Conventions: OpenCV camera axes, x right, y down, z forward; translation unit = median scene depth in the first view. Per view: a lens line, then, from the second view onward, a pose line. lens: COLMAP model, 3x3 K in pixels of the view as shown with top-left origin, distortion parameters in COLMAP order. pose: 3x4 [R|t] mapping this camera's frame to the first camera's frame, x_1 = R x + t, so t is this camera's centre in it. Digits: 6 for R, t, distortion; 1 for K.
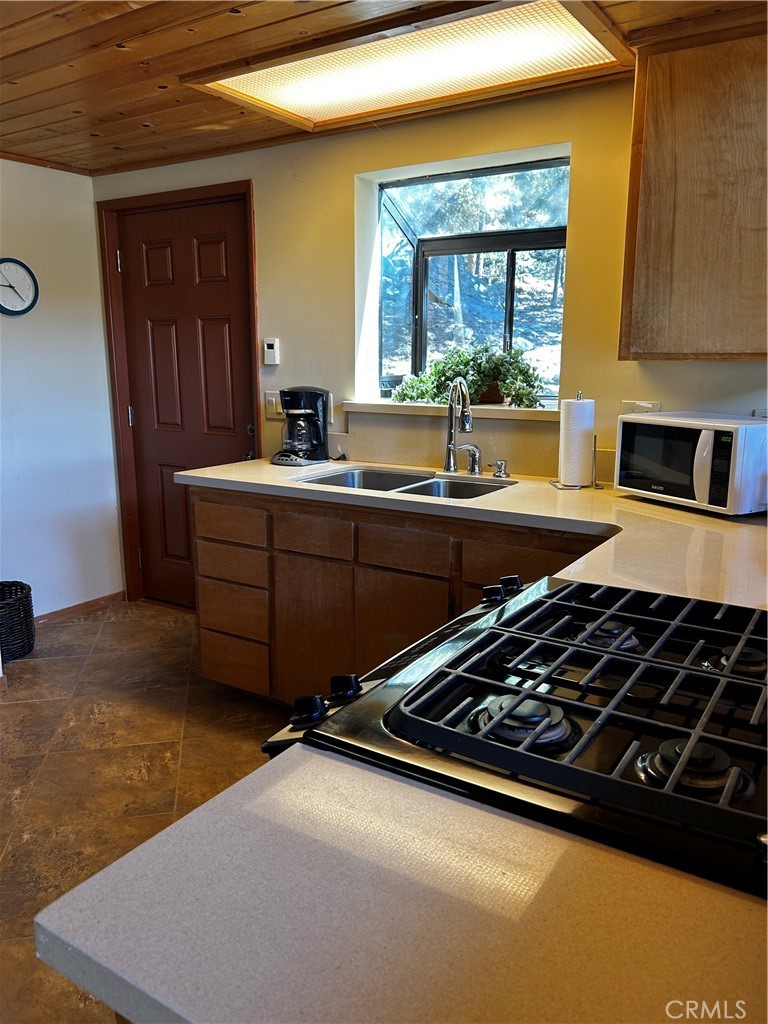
lens RADIAL K [[789.1, 0, 384.0], [0, 789.1, 512.0], [0, 0, 1]] dist [0.097908, -0.152454]
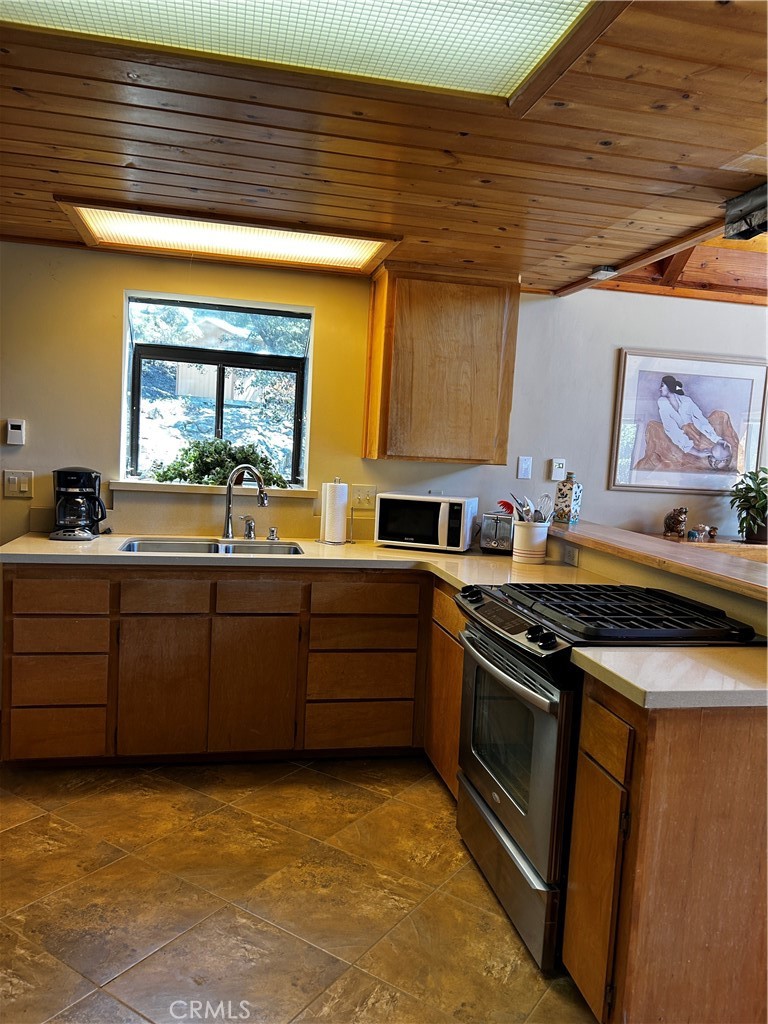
lens RADIAL K [[789.1, 0, 384.0], [0, 789.1, 512.0], [0, 0, 1]] dist [0.097908, -0.152454]
pose [[0.698596, -0.021124, 0.715205, -0.682334], [0.087898, 0.994527, -0.056483, 0.000182], [-0.710097, 0.102324, 0.696629, -0.054463]]
